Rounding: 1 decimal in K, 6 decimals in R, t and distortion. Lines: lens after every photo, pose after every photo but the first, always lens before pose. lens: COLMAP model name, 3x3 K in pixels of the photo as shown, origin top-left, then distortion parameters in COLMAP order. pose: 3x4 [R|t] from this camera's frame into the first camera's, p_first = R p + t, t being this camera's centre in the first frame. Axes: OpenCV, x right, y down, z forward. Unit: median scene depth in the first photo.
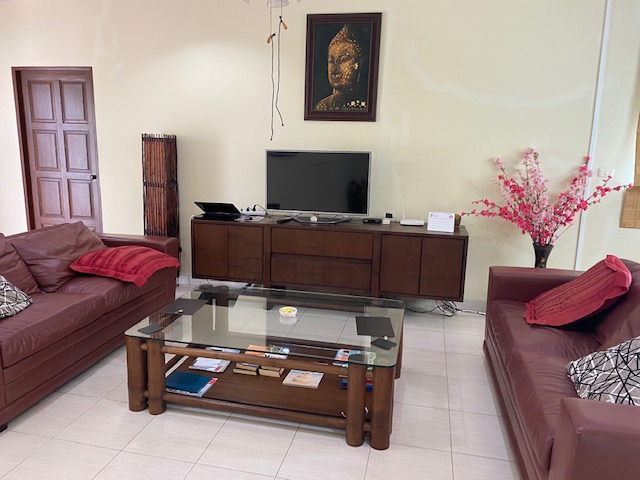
lens RADIAL K [[490.3, 0, 317.9], [0, 490.3, 236.2], [0, 0, 1]] dist [0.077614, -0.144791]
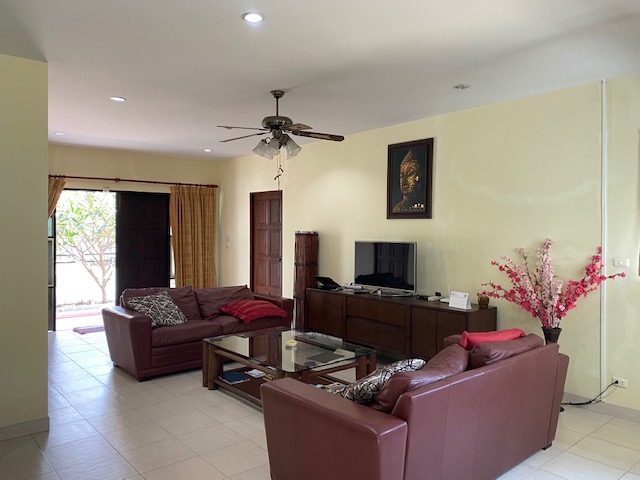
lens RADIAL K [[490.3, 0, 317.9], [0, 490.3, 236.2], [0, 0, 1]] dist [0.077614, -0.144791]
pose [[0.802773, -0.008673, -0.596222, 0.640619], [-0.107120, 0.981530, -0.158508, 0.042003], [0.586584, 0.191114, 0.787016, -0.154105]]
